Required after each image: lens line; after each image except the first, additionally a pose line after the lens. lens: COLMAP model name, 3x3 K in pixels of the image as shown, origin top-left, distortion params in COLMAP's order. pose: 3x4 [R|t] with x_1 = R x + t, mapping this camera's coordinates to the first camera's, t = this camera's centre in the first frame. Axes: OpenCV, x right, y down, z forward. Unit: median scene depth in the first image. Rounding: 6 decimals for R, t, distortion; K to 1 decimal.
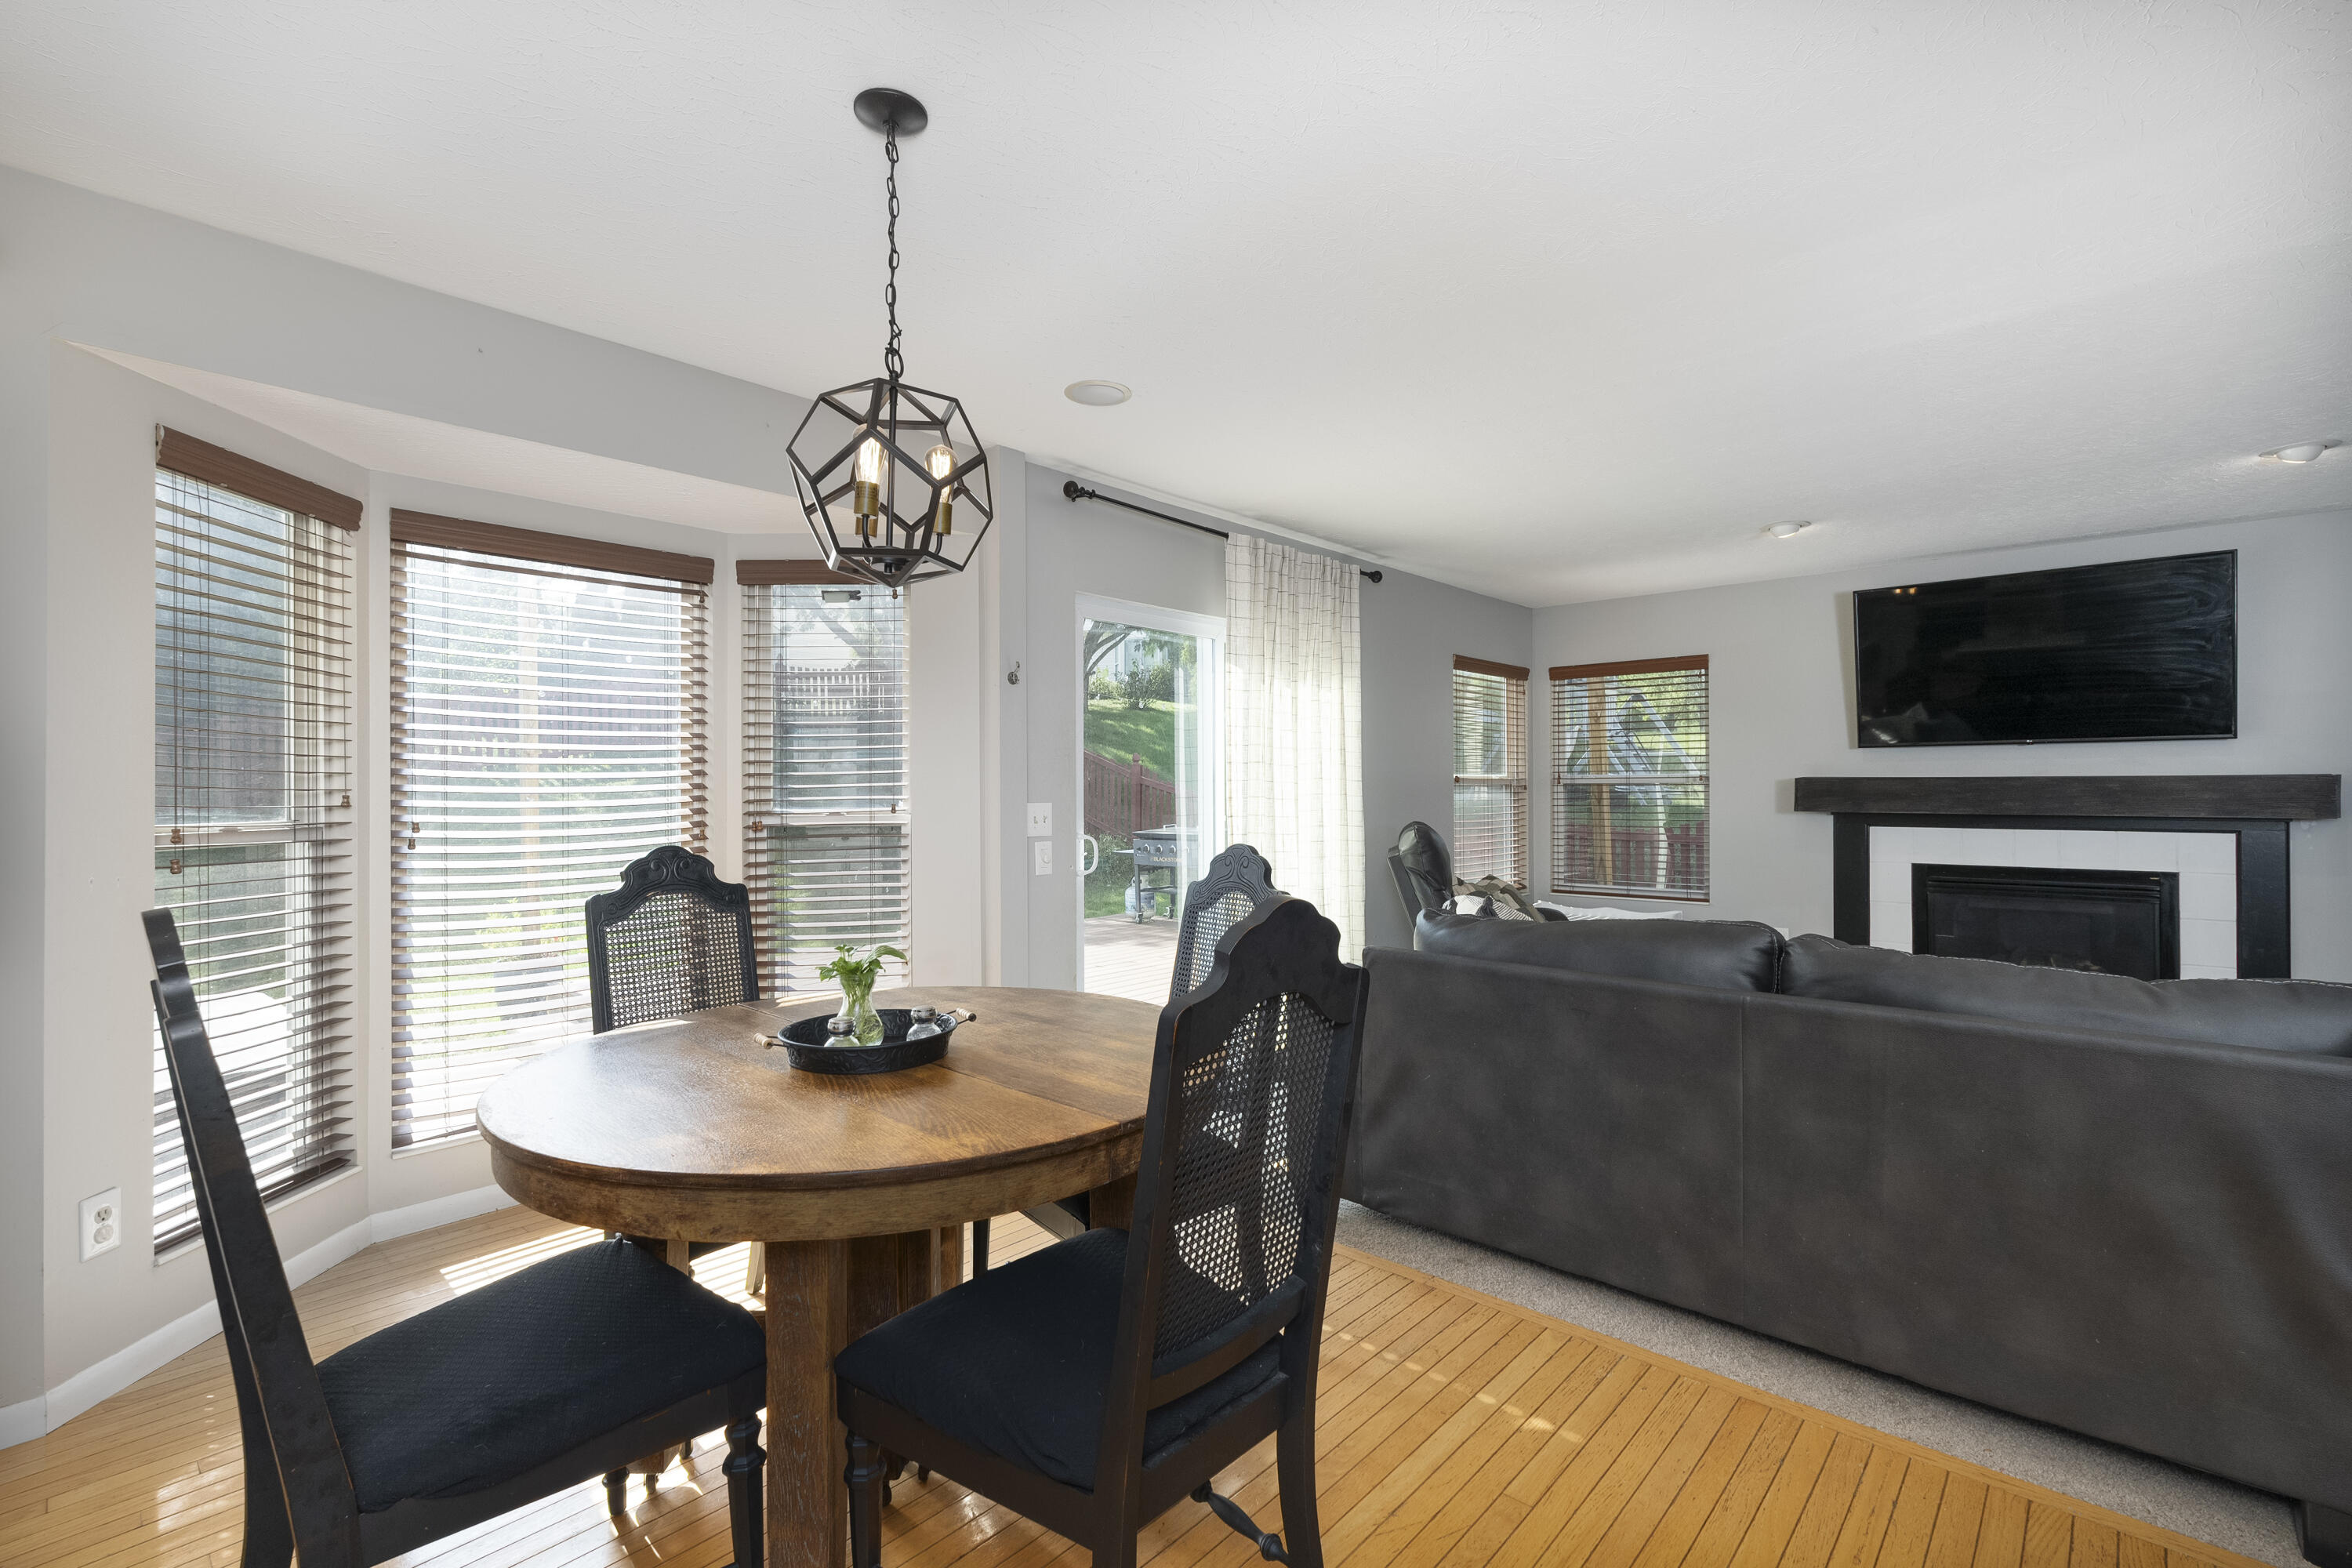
lens RADIAL K [[1039.6, 0, 1177.3], [0, 1039.6, 785.4], [0, 0, 1]] dist [0.002394, -0.000641]
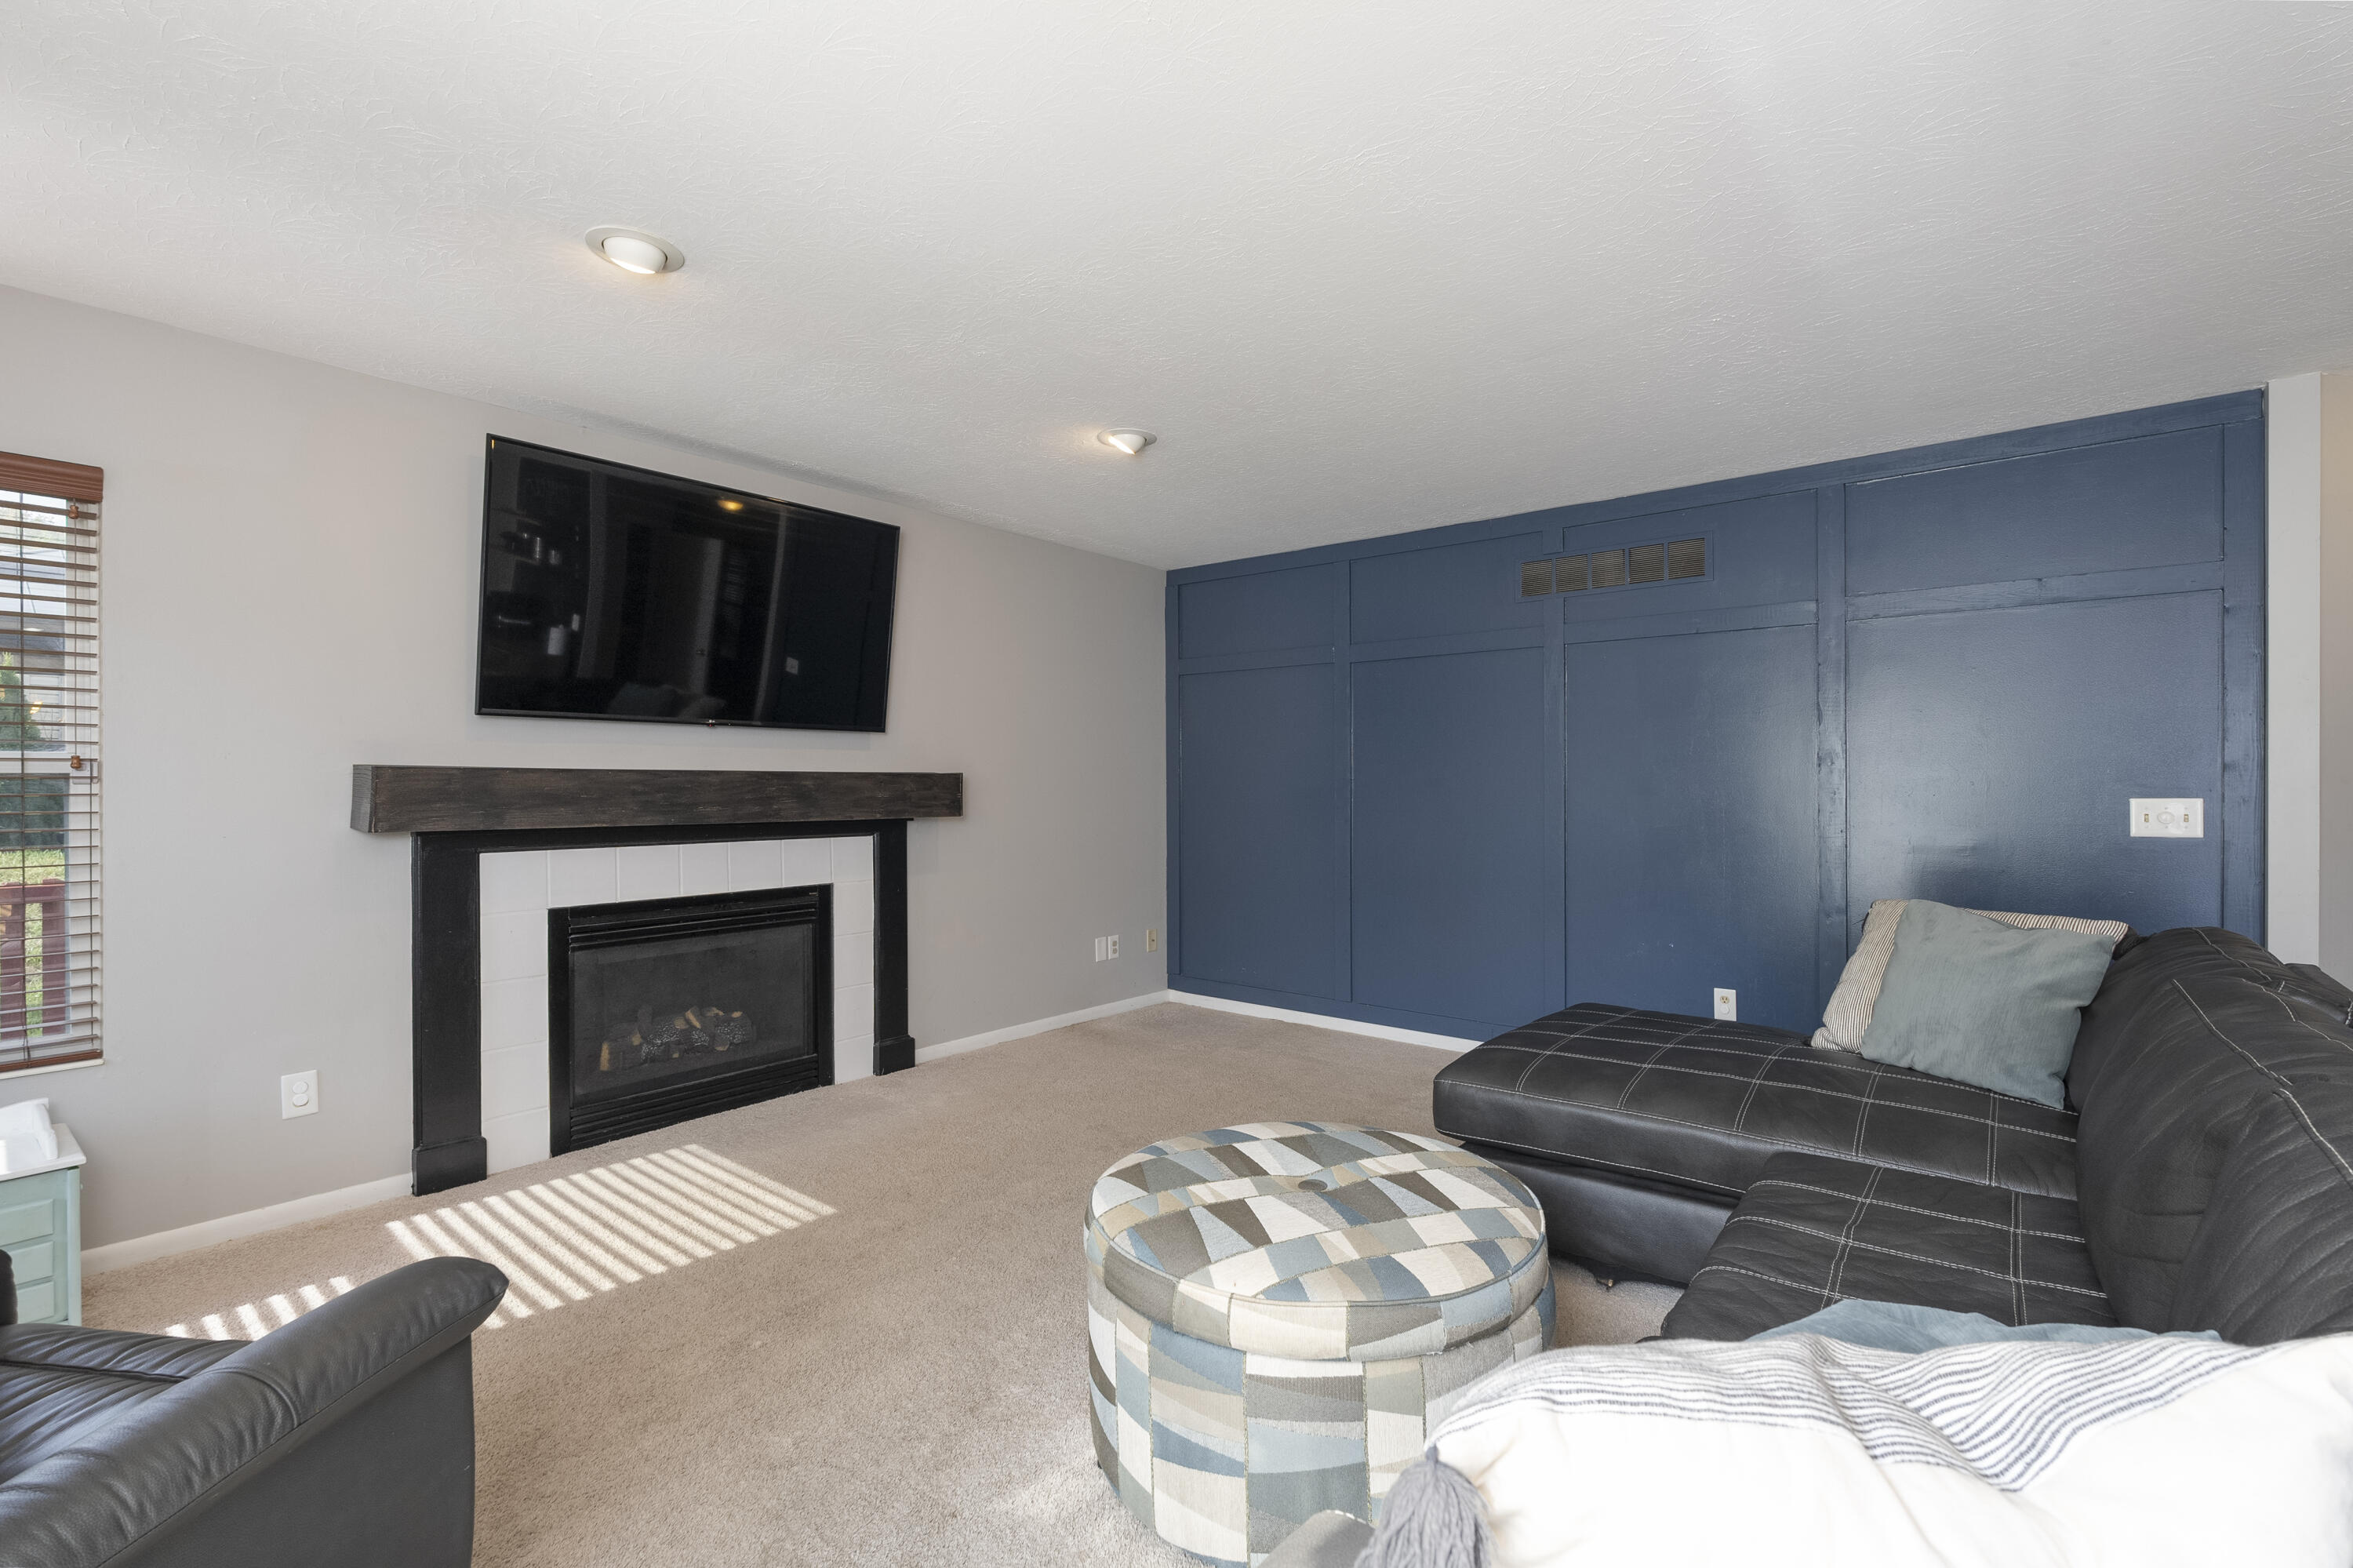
lens RADIAL K [[1040.0, 0, 1174.8], [0, 1040.0, 790.2], [0, 0, 1]] dist [0.002394, -0.000641]
pose [[-0.042633, -0.003905, 0.999083, 0.072306], [-0.003913, 0.999985, 0.003742, 0.001022], [-0.999083, -0.003750, -0.042647, 0.668586]]
